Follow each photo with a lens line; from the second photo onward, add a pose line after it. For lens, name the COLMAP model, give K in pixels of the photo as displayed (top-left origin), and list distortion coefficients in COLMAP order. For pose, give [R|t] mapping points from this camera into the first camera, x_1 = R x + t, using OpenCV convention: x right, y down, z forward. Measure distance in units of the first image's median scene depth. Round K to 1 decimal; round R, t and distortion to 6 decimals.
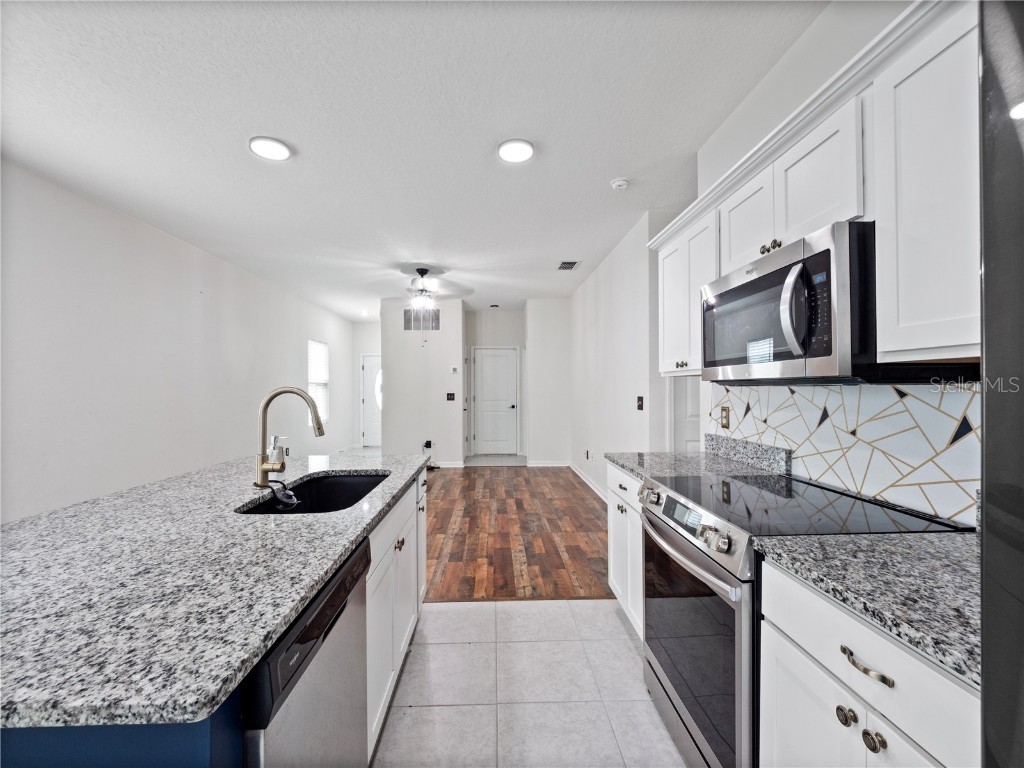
lens RADIAL K [[433.4, 0, 506.4], [0, 433.4, 386.2], [0, 0, 1]] dist [-0.003972, -0.000554]
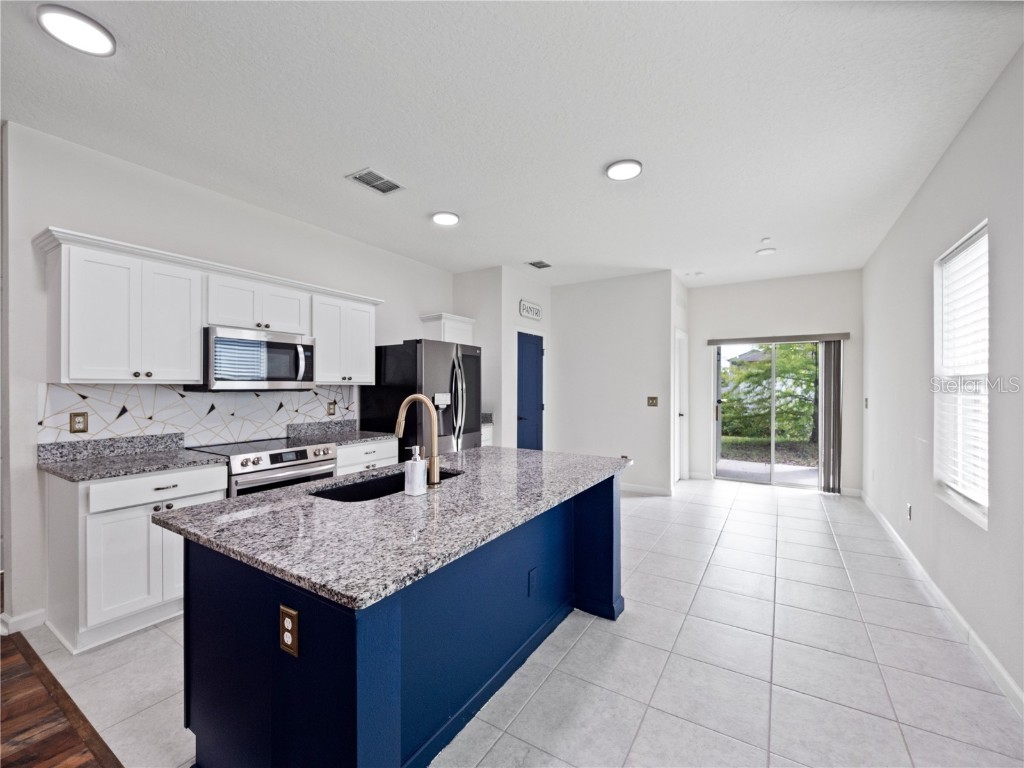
lens RADIAL K [[432.5, 0, 507.2], [0, 432.5, 386.4], [0, 0, 1]] dist [0.010886, -0.009274]
pose [[-0.829626, 0.004051, 0.558305, -0.967406], [0.000793, 0.999981, -0.006077, -0.009332], [-0.558320, -0.004599, -0.829613, 1.312739]]
